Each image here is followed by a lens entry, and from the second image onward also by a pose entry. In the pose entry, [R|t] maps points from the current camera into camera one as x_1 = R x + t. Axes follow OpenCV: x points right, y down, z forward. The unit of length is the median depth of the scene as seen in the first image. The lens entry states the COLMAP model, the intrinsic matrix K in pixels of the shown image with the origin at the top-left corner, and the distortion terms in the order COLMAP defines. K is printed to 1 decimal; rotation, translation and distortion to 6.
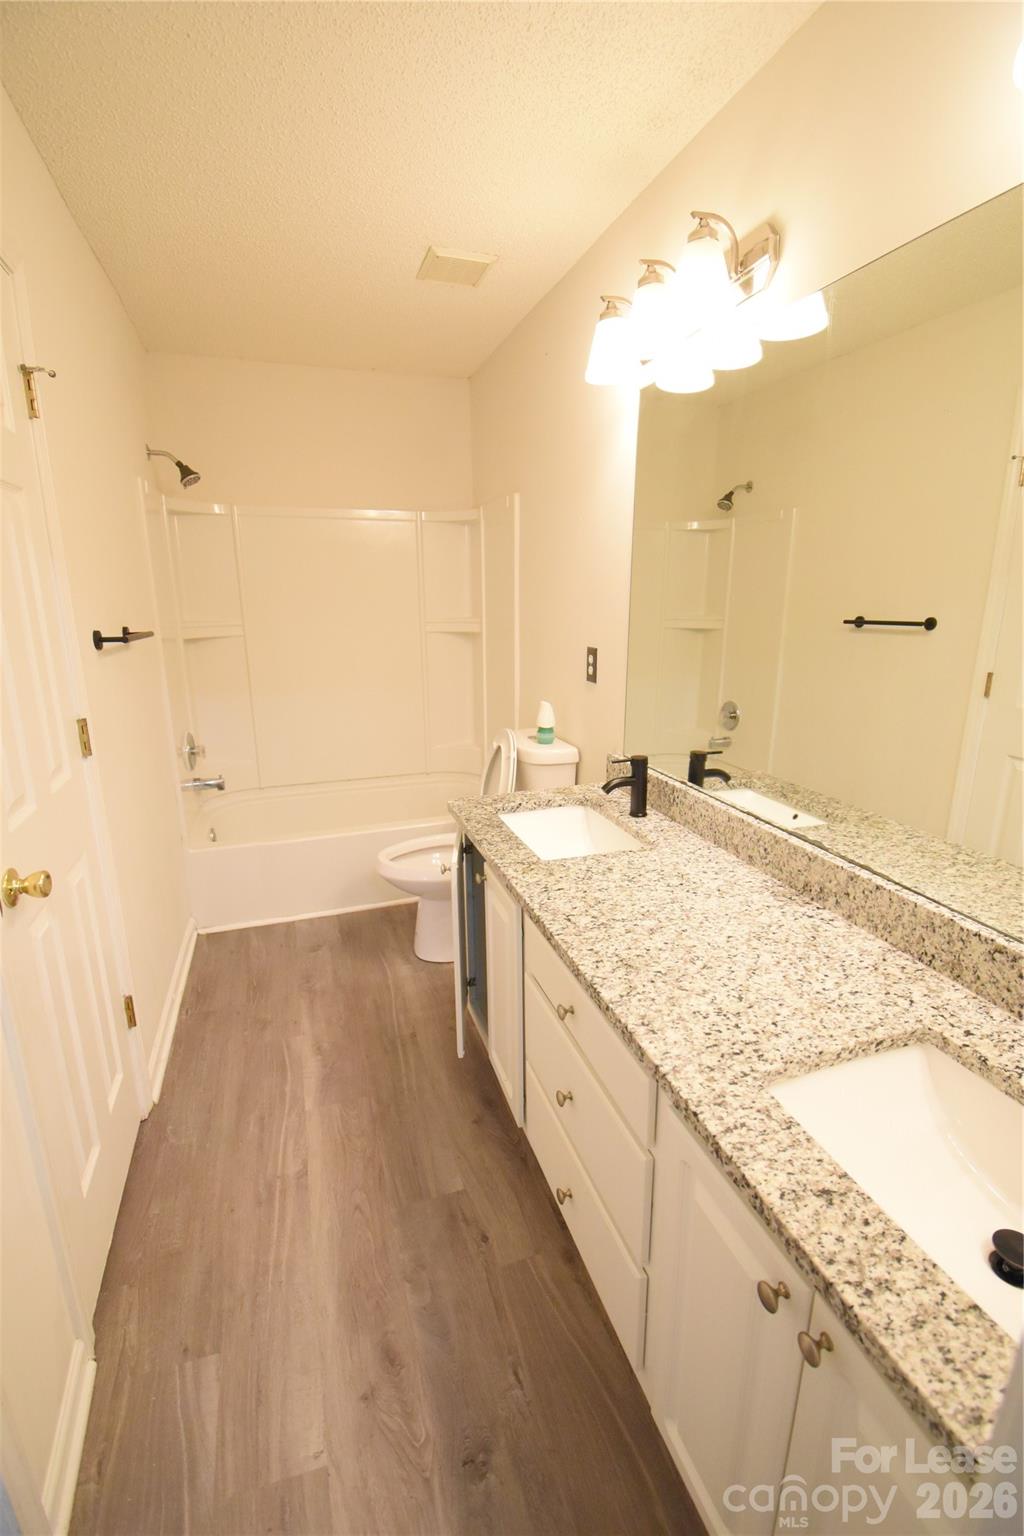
lens RADIAL K [[673.3, 0, 512.0], [0, 673.3, 768.0], [0, 0, 1]] dist [0.023479, -0.029071]
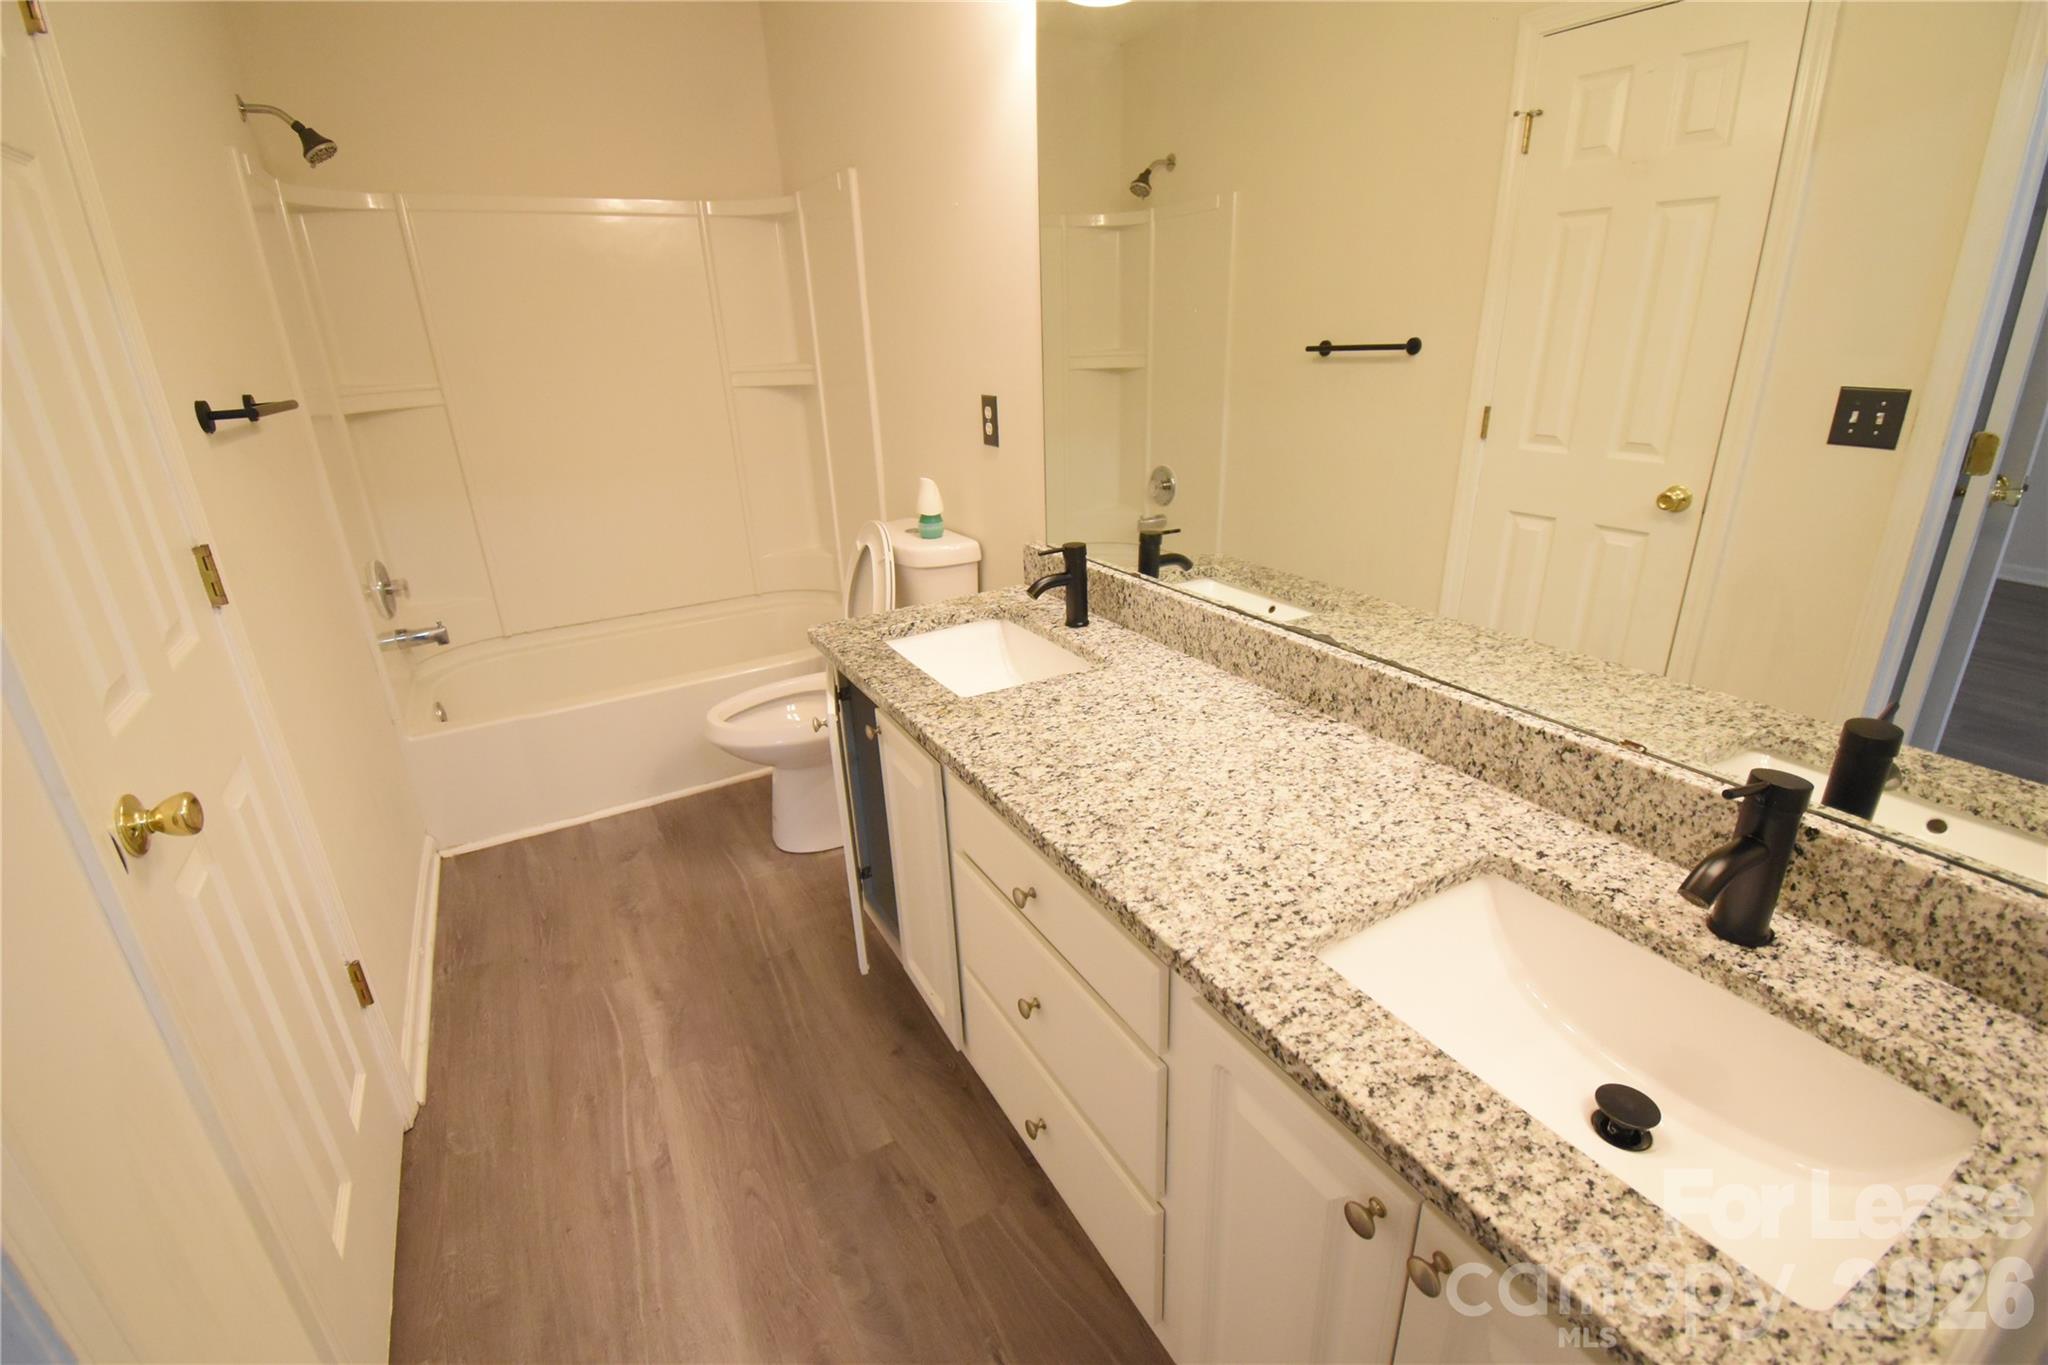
lens RADIAL K [[897.3, 0, 1021.5], [0, 897.3, 680.3], [0, 0, 1]] dist [0.026105, -0.031057]
pose [[0.981046, -0.097216, 0.167621, -0.056057], [0.077237, 0.989538, 0.121857, 0.007915], [-0.177714, -0.106601, 0.978291, 0.059802]]
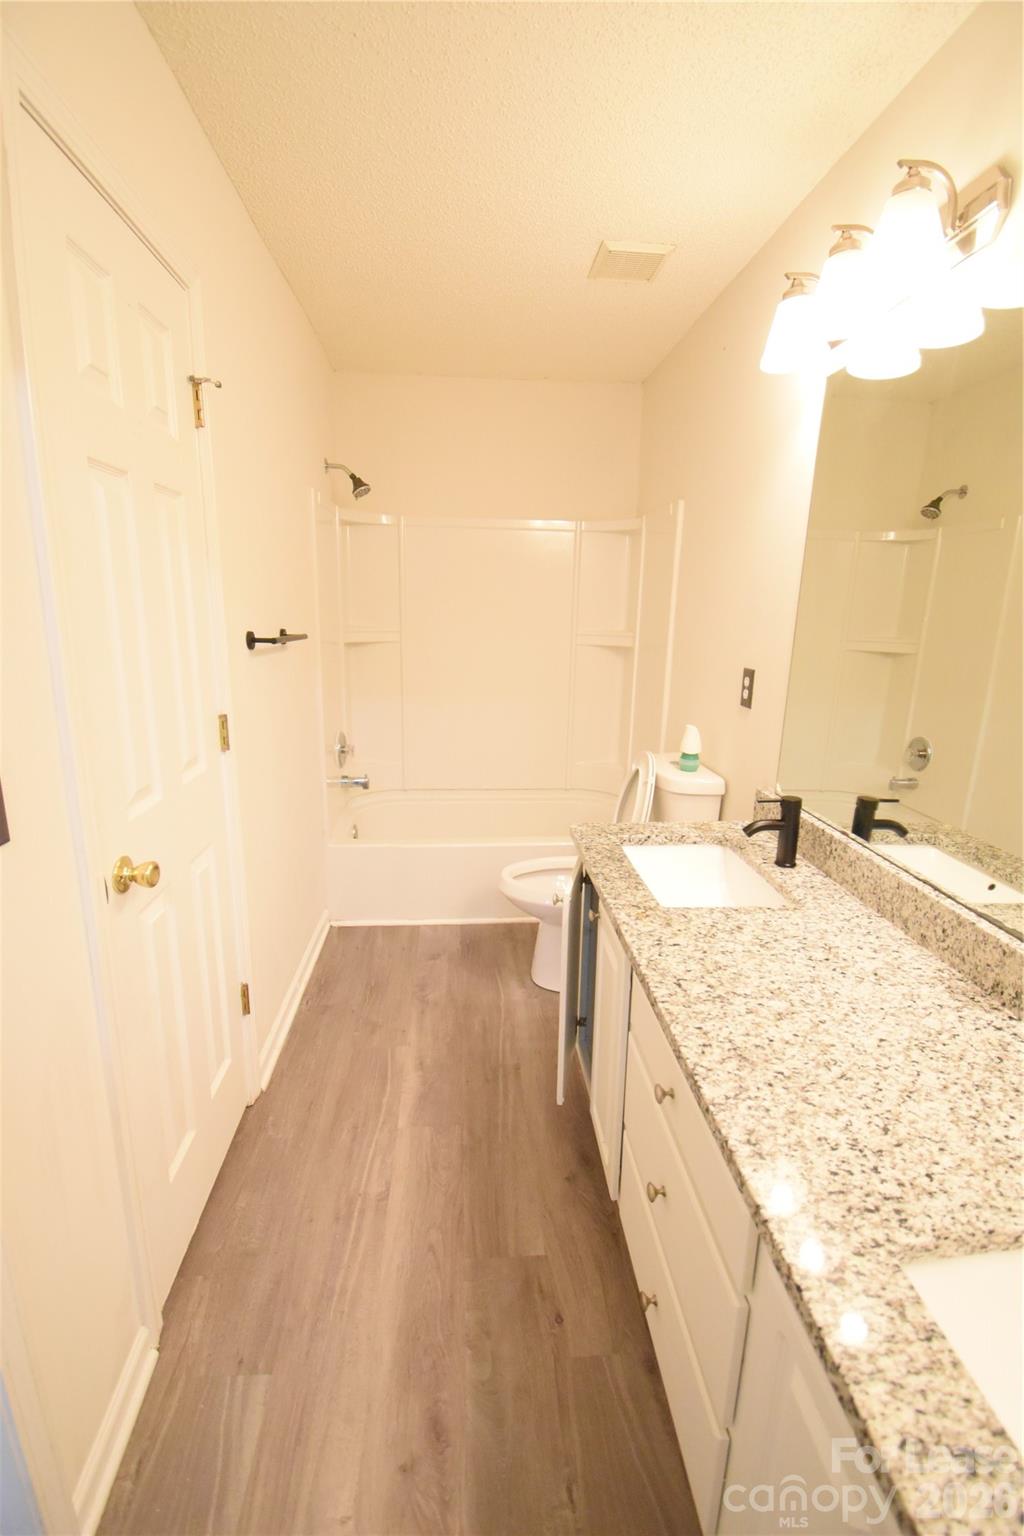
lens RADIAL K [[673.3, 0, 512.0], [0, 673.3, 768.0], [0, 0, 1]] dist [0.023479, -0.029071]
pose [[0.969837, 0.080922, -0.229931, 0.048250], [-0.085027, 0.996347, -0.007985, -0.022224], [0.228445, 0.027294, 0.973174, 0.098313]]
